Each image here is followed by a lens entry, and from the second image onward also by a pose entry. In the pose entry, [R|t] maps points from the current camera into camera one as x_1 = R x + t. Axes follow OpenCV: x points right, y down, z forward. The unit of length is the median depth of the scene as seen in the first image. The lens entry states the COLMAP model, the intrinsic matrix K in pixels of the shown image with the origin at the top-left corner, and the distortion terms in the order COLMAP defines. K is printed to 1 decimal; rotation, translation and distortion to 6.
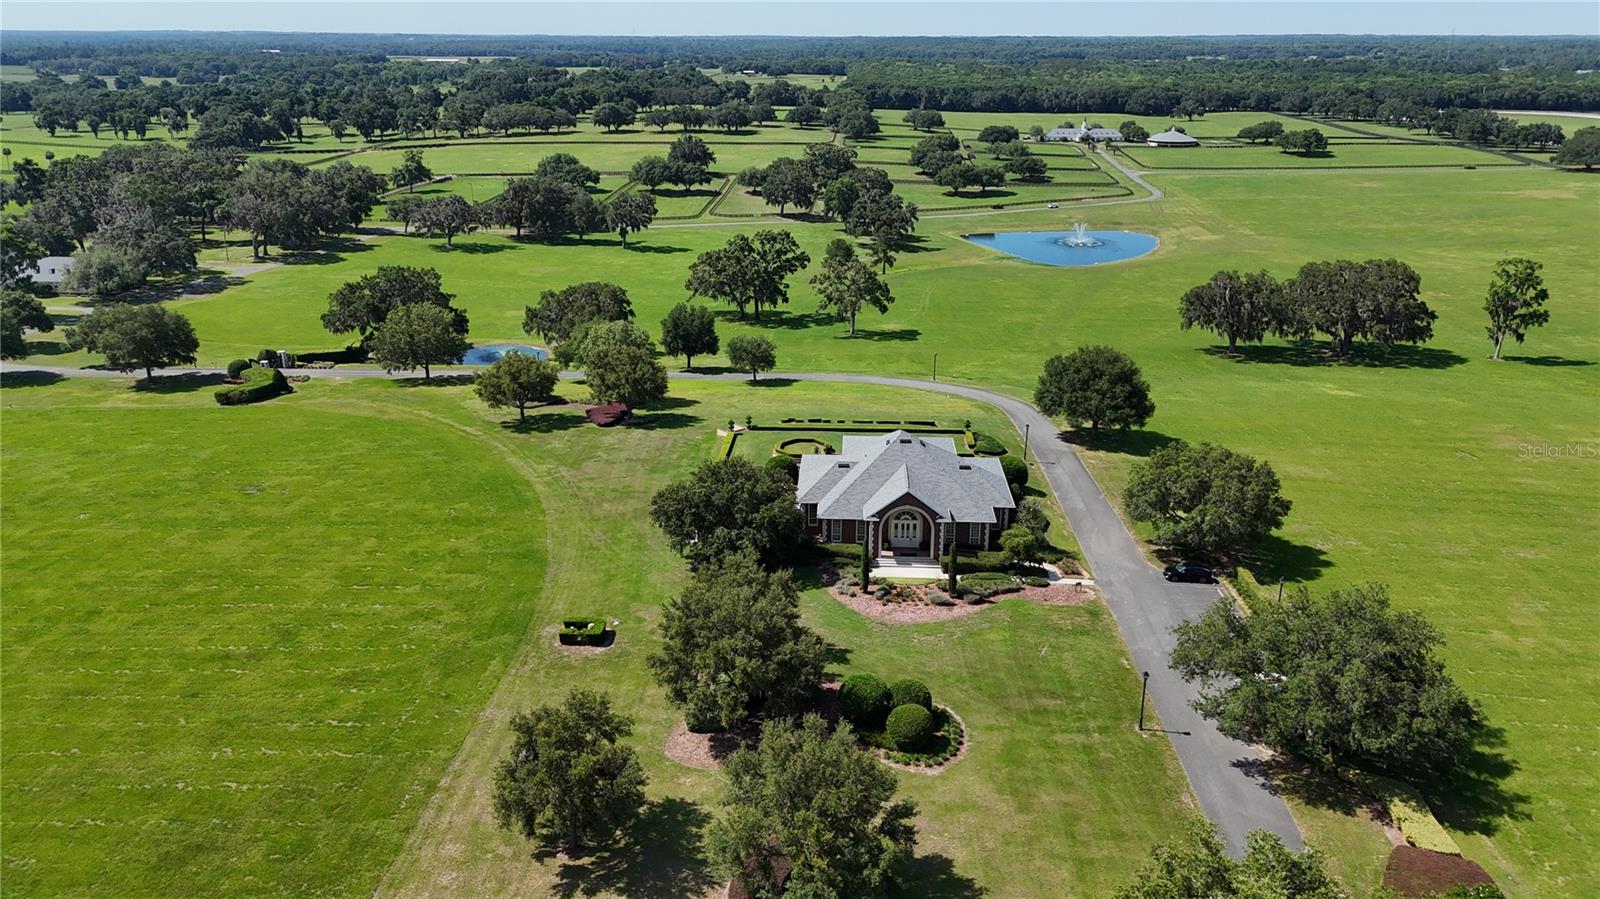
lens RADIAL K [[1182.7, 0, 801.8], [0, 1182.7, 446.4], [0, 0, 1]] dist [0.079286, -0.076929]
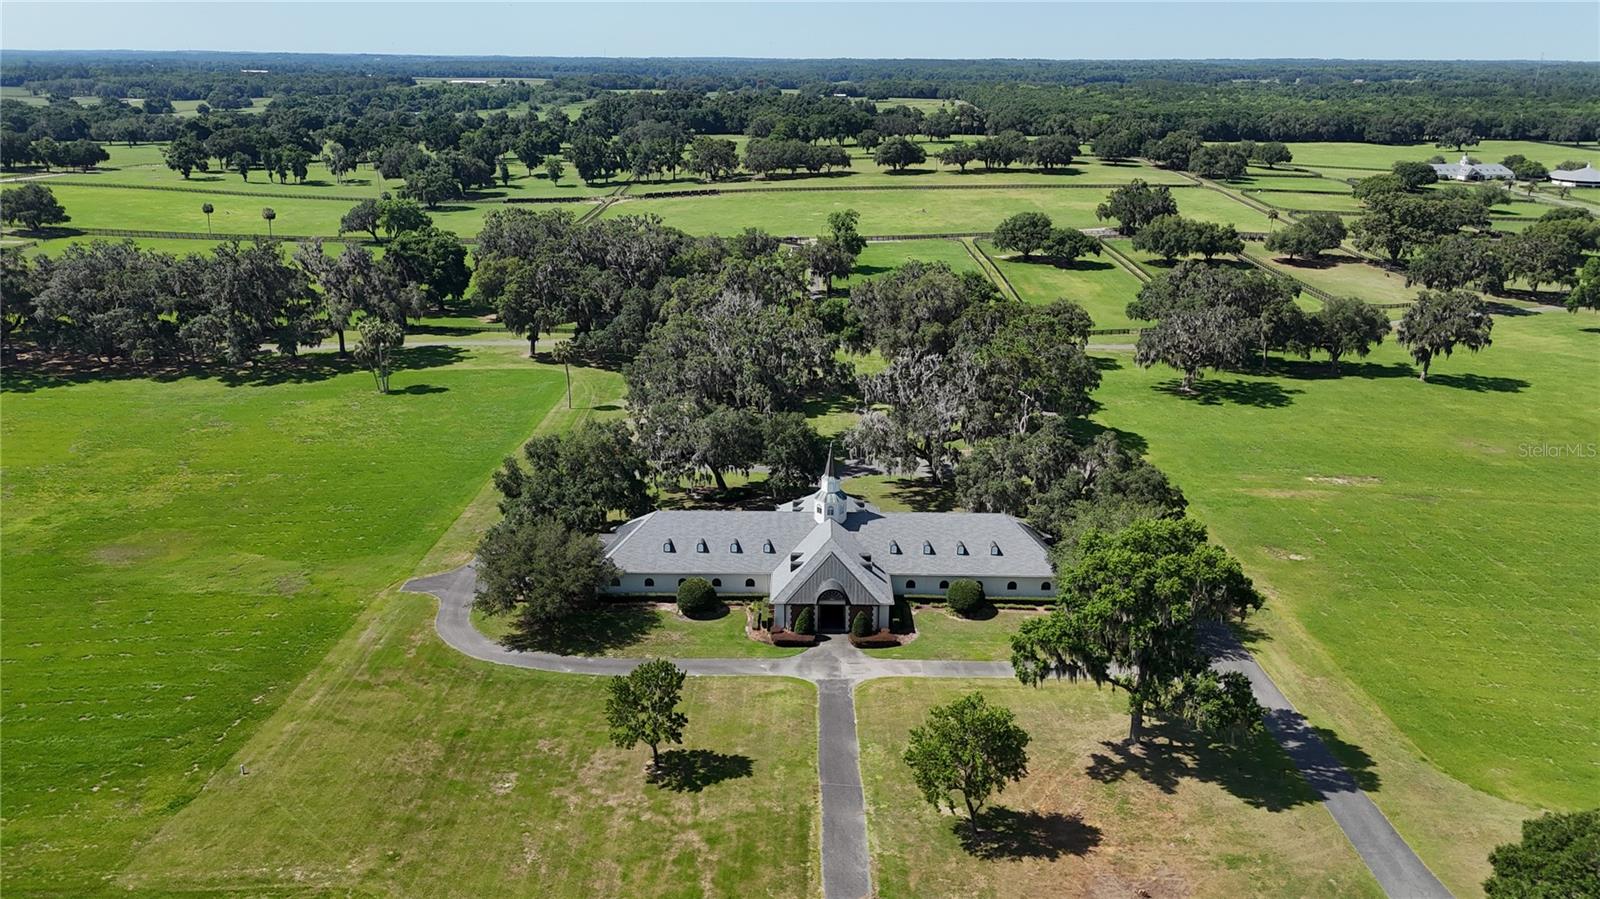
lens RADIAL K [[1182.7, 0, 801.8], [0, 1182.7, 446.4], [0, 0, 1]] dist [0.079286, -0.076929]
pose [[0.998978, -0.010441, 0.043967, -0.265248], [0.011188, 0.999797, -0.016776, -0.066894], [-0.043783, 0.017251, 0.998892, 0.207106]]
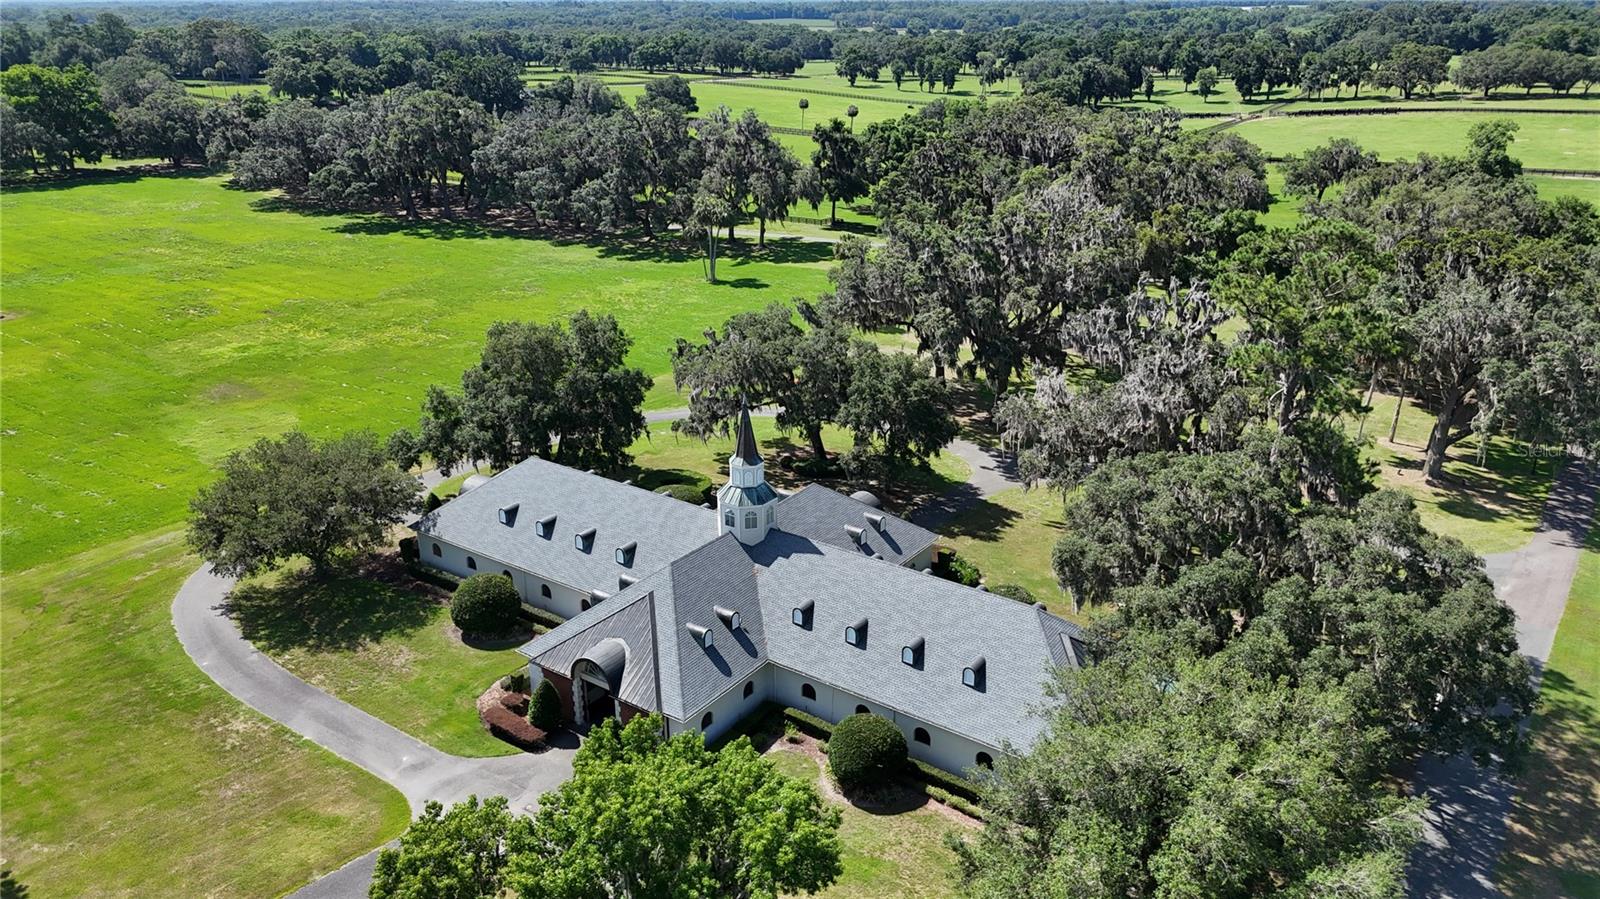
lens RADIAL K [[1182.7, 0, 801.8], [0, 1182.7, 446.4], [0, 0, 1]] dist [0.079286, -0.076929]
pose [[0.843128, 0.183740, -0.505347, -0.201218], [-0.168434, 0.982755, 0.076303, -0.074311], [0.510652, 0.020785, 0.859536, 0.299989]]
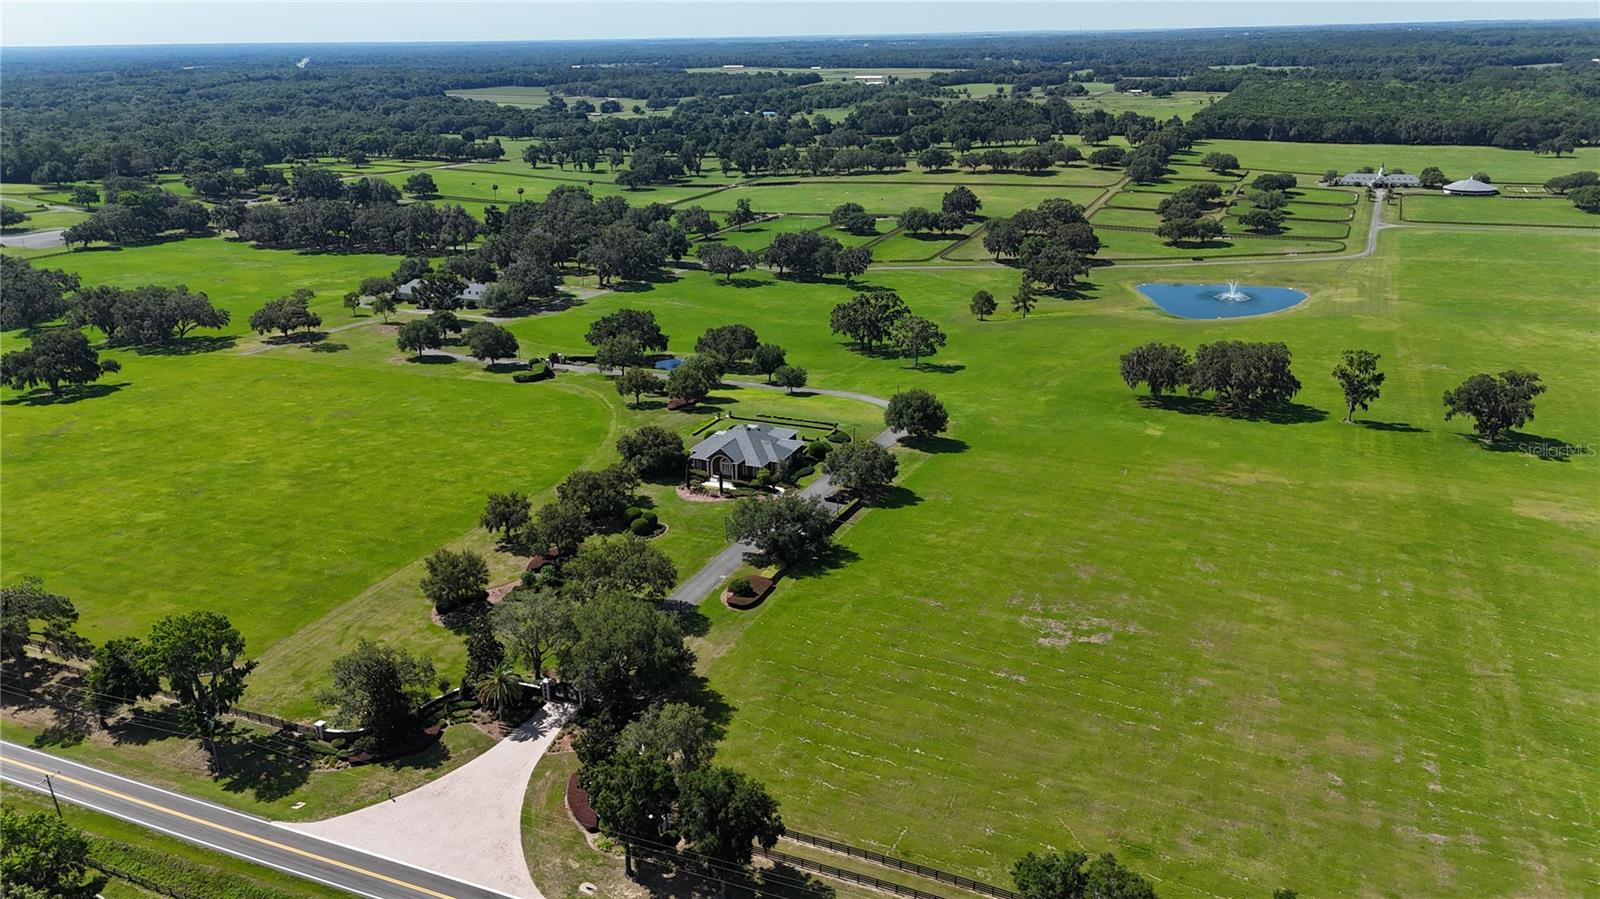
lens RADIAL K [[1182.7, 0, 801.8], [0, 1182.7, 446.4], [0, 0, 1]] dist [0.079286, -0.076929]
pose [[0.935904, 0.098643, -0.338161, 0.147248], [-0.097193, 0.995038, 0.021264, -0.004201], [0.338581, 0.012966, 0.940848, -0.155952]]
